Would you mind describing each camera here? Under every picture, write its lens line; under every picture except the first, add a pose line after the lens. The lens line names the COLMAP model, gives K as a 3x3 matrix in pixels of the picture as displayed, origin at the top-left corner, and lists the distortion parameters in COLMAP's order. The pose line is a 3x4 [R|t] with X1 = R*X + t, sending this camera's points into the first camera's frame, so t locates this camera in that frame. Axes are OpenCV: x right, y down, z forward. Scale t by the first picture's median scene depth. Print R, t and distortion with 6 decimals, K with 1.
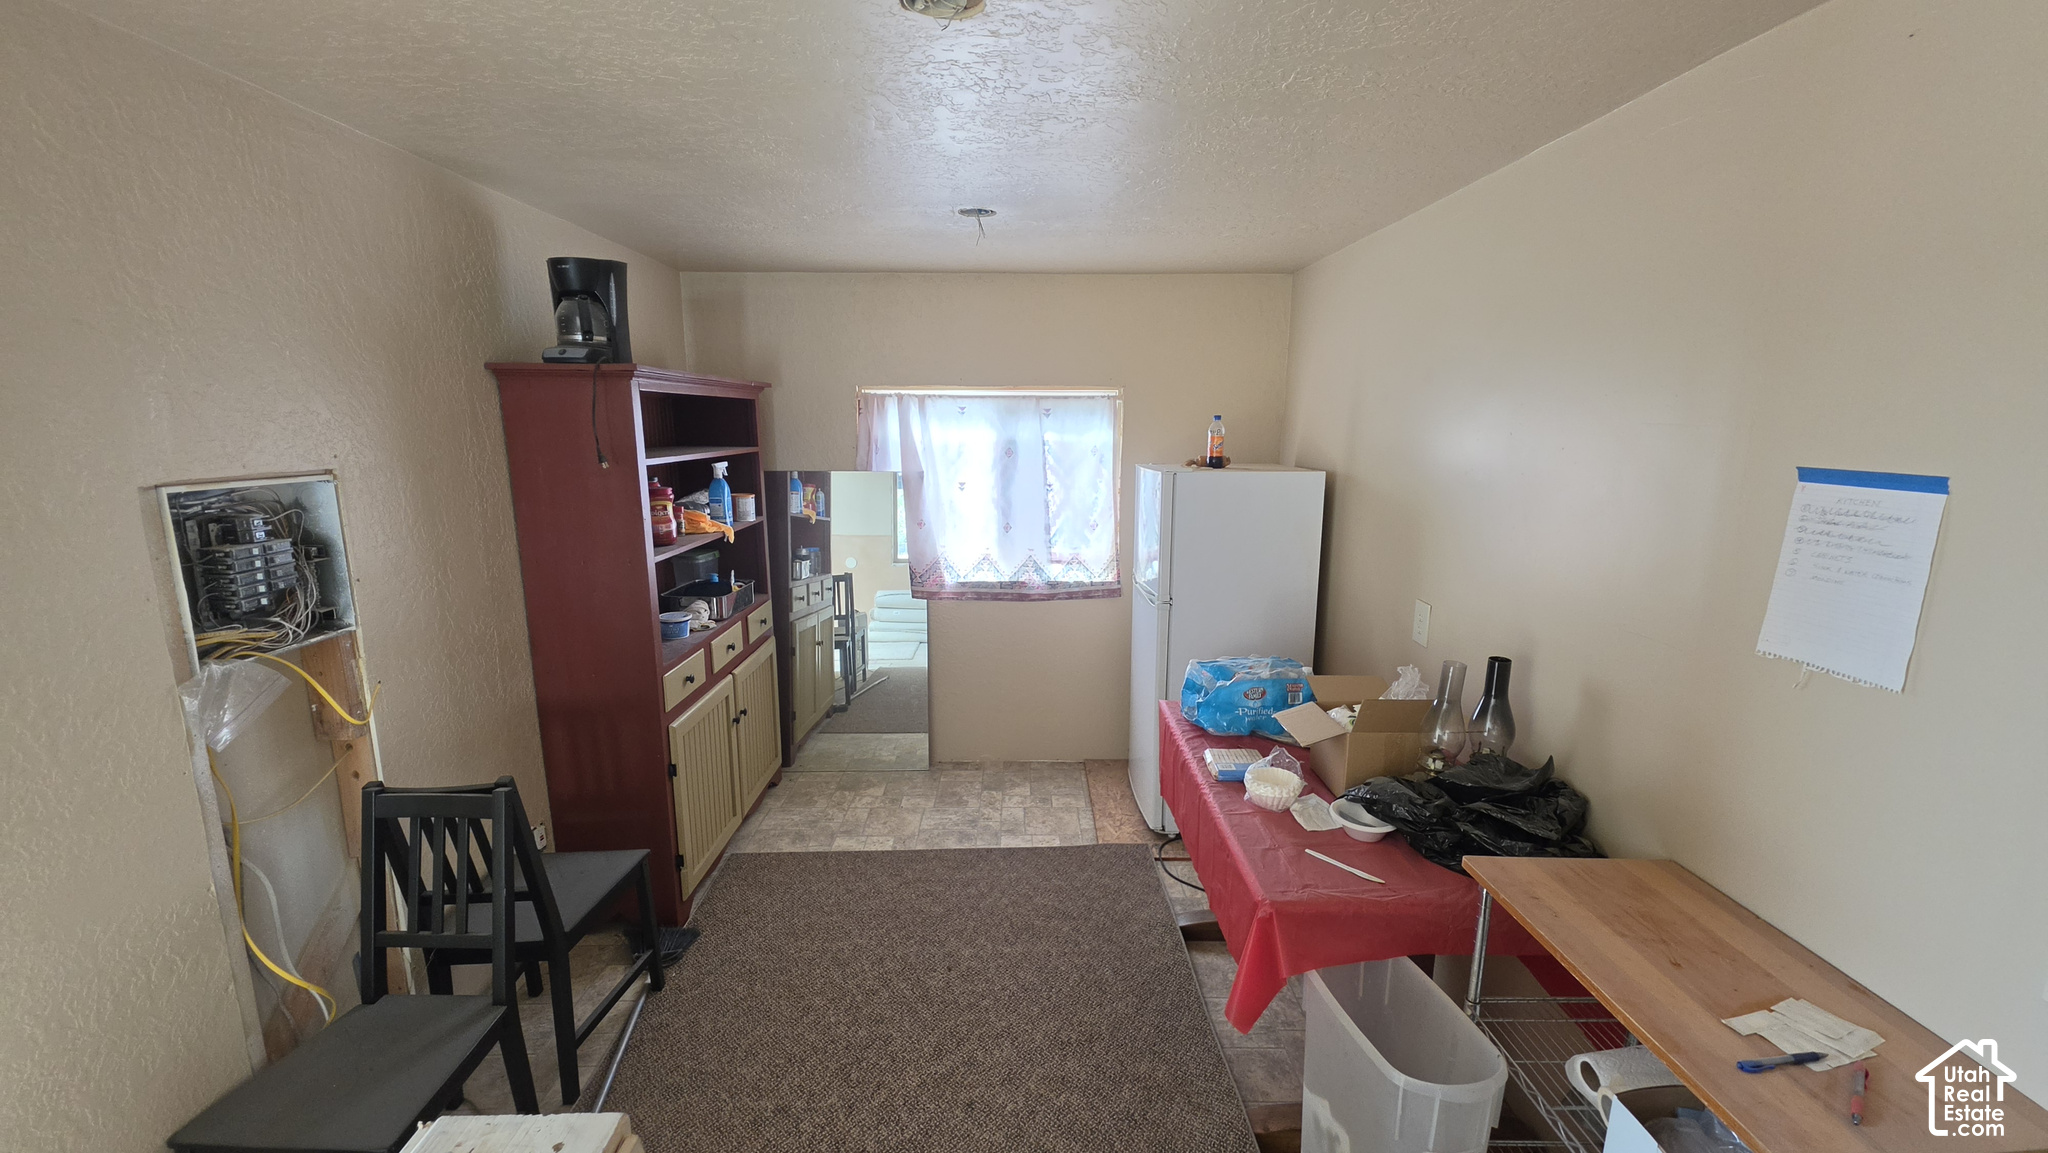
lens RADIAL K [[805.0, 0, 1026.2], [0, 805.0, 572.3], [0, 0, 1]] dist [0.003217, -0.000100]
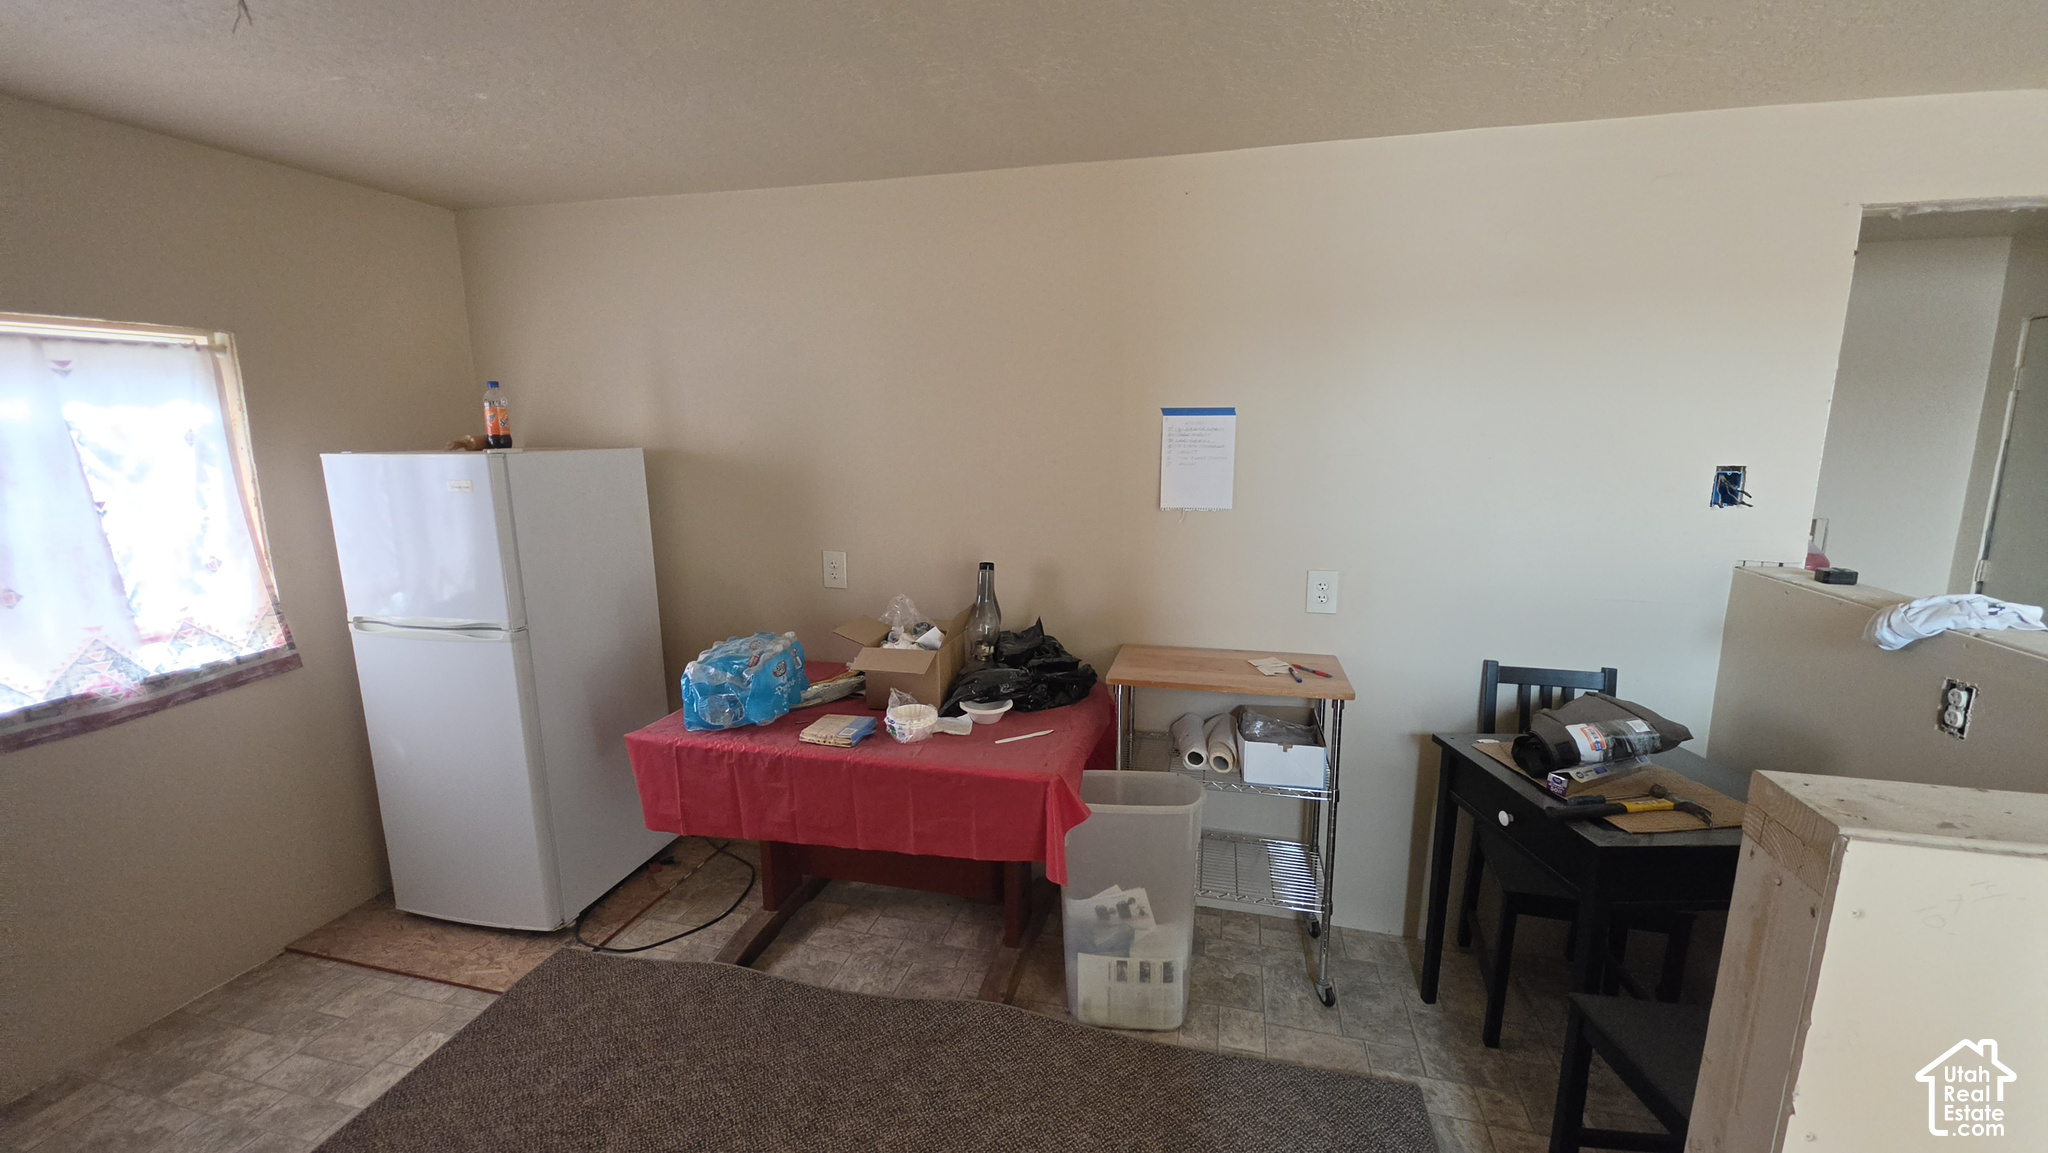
lens RADIAL K [[805.0, 0, 1026.2], [0, 805.0, 572.3], [0, 0, 1]] dist [0.003217, -0.000100]
pose [[0.258853, -0.180283, 0.948943, -0.344650], [0.184846, 0.973516, 0.134529, -0.023529], [-0.948065, 0.140586, 0.285322, 0.283554]]
